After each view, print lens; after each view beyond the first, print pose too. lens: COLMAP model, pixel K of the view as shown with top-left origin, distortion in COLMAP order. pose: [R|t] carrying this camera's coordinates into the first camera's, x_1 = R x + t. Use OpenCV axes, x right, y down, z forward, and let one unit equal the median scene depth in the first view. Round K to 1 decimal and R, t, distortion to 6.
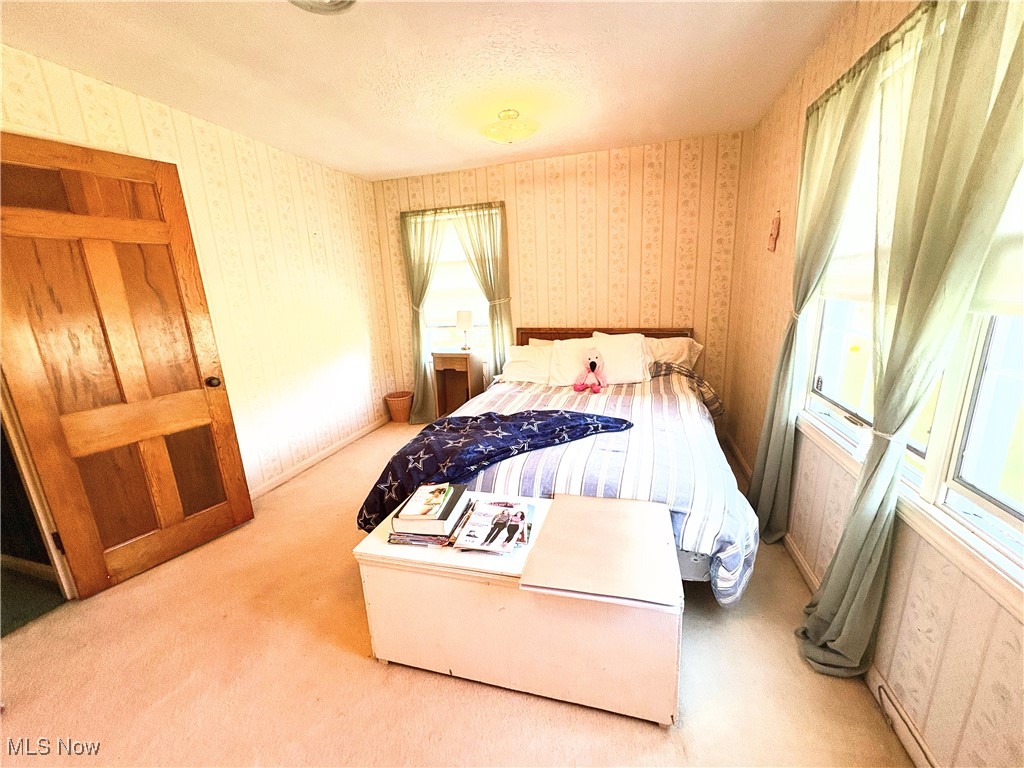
lens RADIAL K [[406.5, 0, 512.8], [0, 406.5, 385.8], [0, 0, 1]] dist [0.001800, -0.000211]
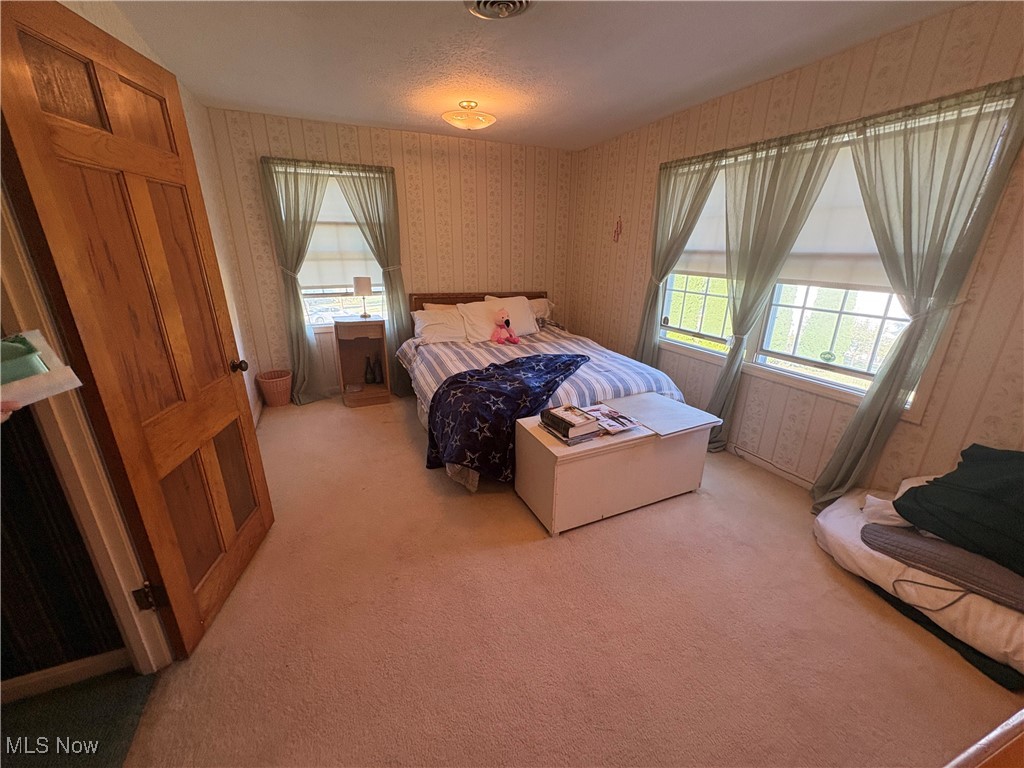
lens RADIAL K [[406.5, 0, 509.3], [0, 406.5, 386.8], [0, 0, 1]] dist [0.001800, -0.000211]
pose [[0.761705, -0.160223, 0.627801, -0.556171], [0.107322, 0.986757, 0.121621, -0.005514], [-0.638974, -0.025262, 0.768814, 0.019064]]
